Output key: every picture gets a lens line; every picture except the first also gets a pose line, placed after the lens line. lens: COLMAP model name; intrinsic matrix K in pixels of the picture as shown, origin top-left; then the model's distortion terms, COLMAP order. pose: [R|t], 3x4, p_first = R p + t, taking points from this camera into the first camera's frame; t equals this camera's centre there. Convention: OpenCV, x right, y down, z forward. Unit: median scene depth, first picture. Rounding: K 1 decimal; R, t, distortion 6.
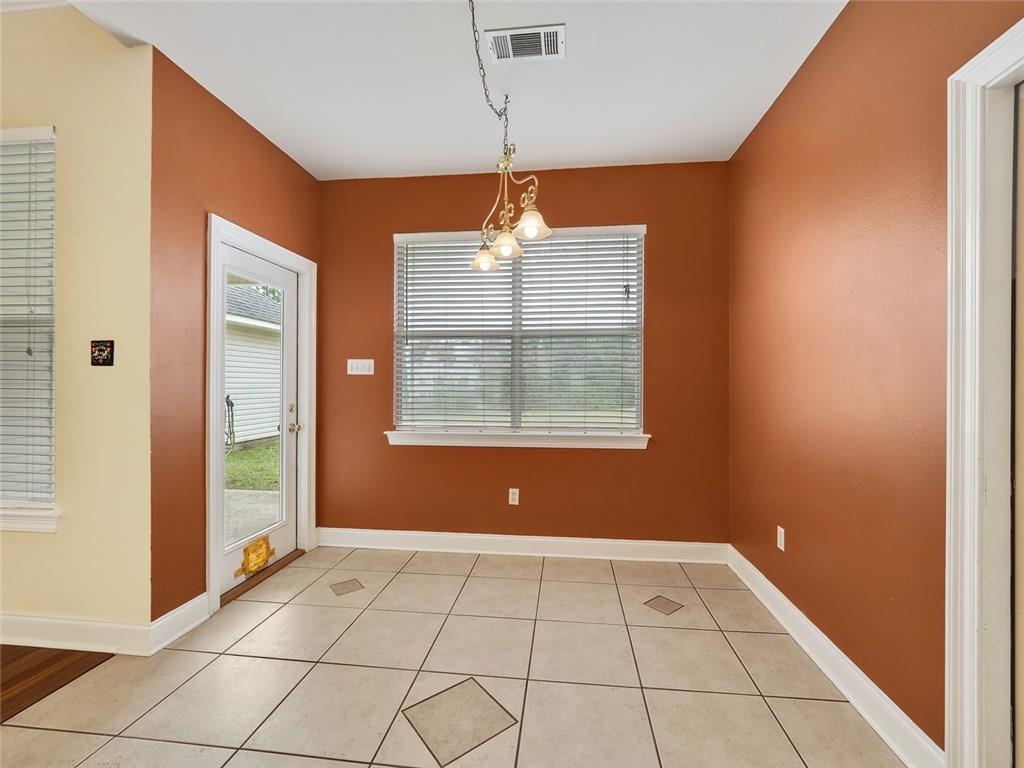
lens RADIAL K [[428.3, 0, 519.5], [0, 428.3, 387.3], [0, 0, 1]] dist [-0.002005, -0.000418]
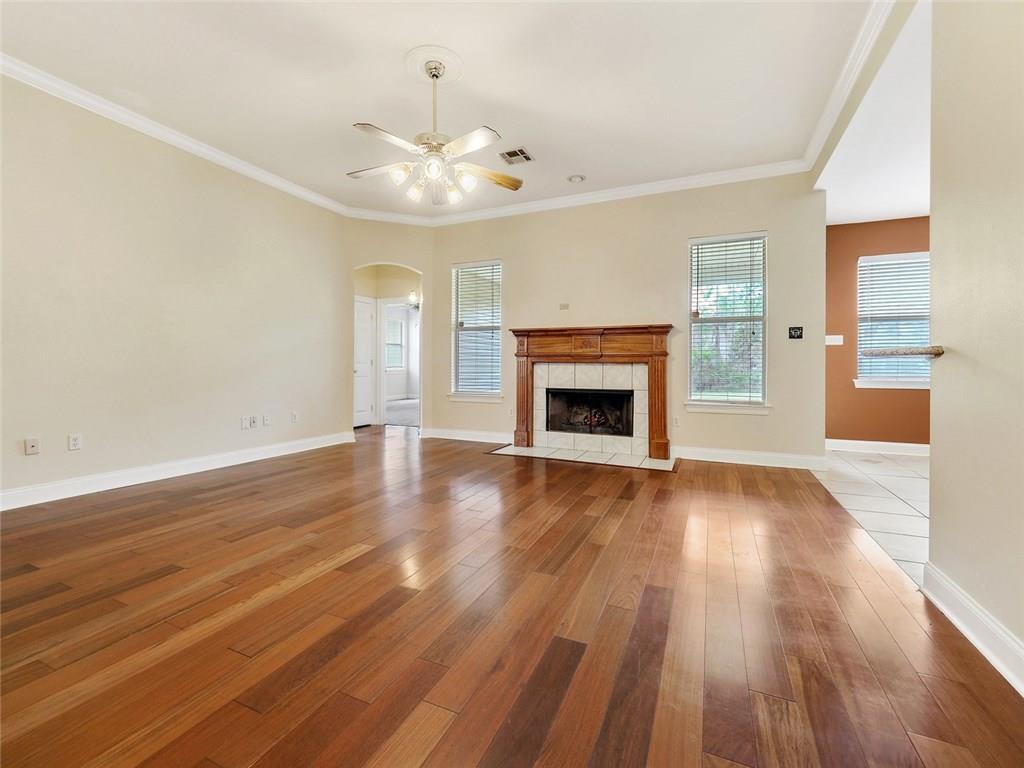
lens RADIAL K [[436.5, 0, 514.2], [0, 436.5, 377.0], [0, 0, 1]] dist [-0.003318, -0.000111]
pose [[0.951617, 0.007973, -0.307182, -1.067239], [-0.002216, 0.999815, 0.019086, 0.068122], [0.307278, -0.017482, 0.951459, -1.005899]]
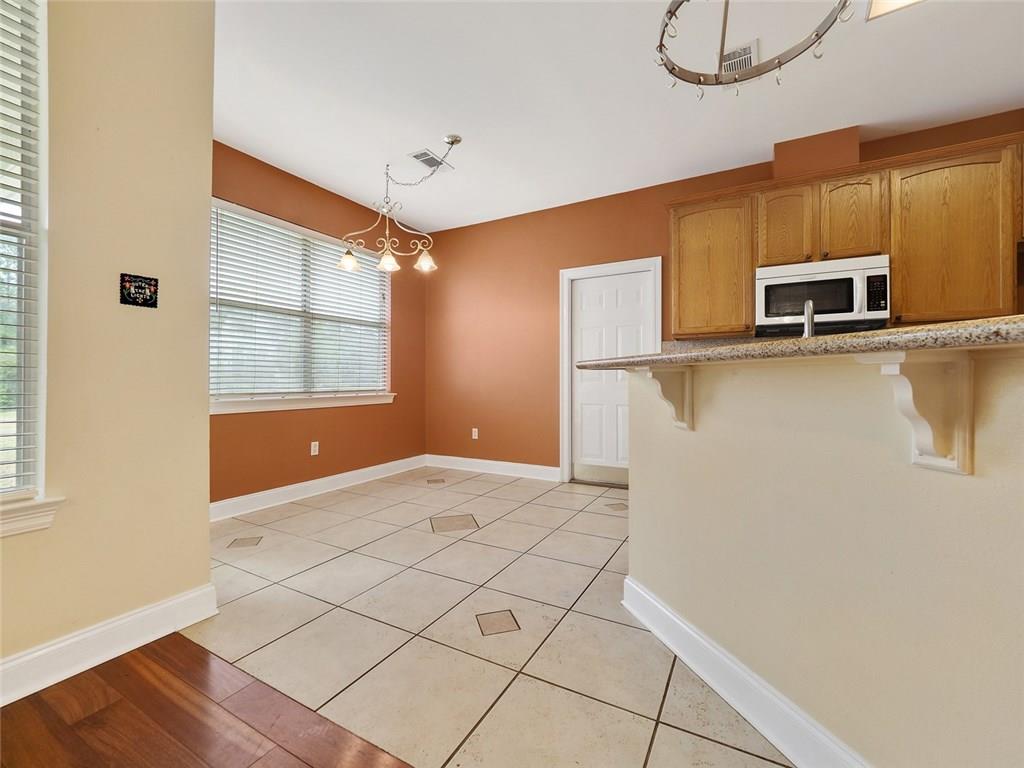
lens RADIAL K [[428.3, 0, 519.5], [0, 428.3, 387.3], [0, 0, 1]] dist [-0.002005, -0.000418]
pose [[0.376788, -0.019009, 0.926105, -0.948422], [0.003980, 0.999813, 0.018903, 0.061693], [-0.926291, -0.003436, 0.376793, -0.003902]]
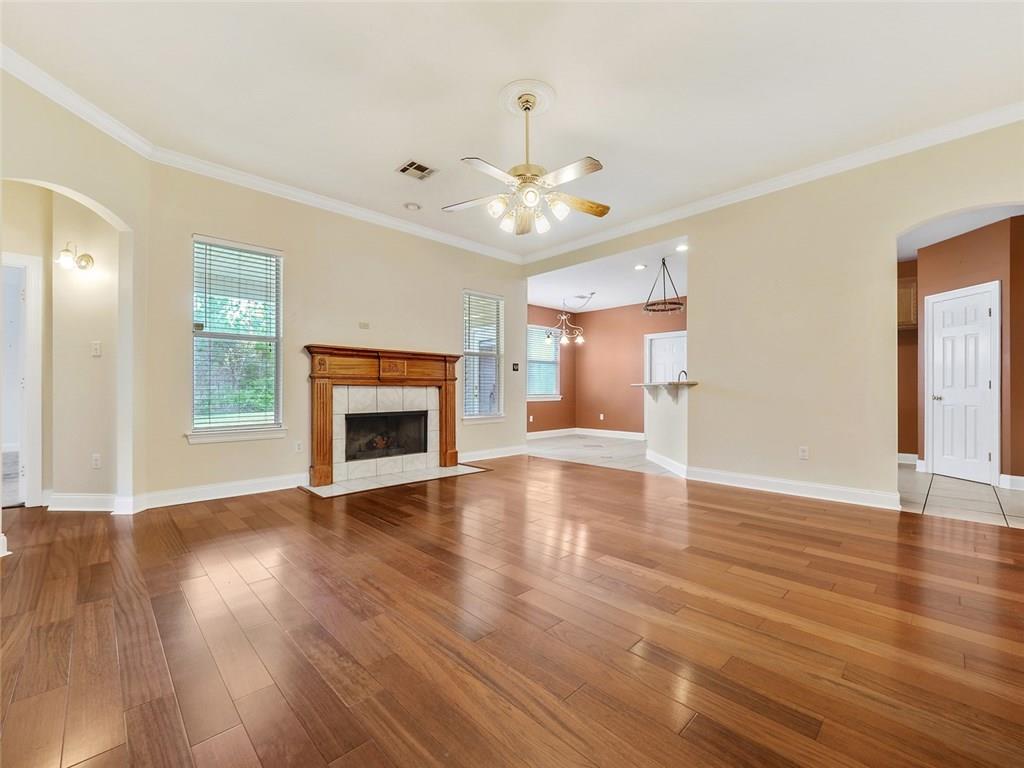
lens RADIAL K [[428.3, 0, 519.5], [0, 428.3, 387.3], [0, 0, 1]] dist [-0.002005, -0.000418]
pose [[0.635113, 0.000711, 0.772419, -2.293504], [0.003421, 0.999987, -0.003734, 0.058245], [-0.772412, 0.005014, 0.635102, -0.751683]]
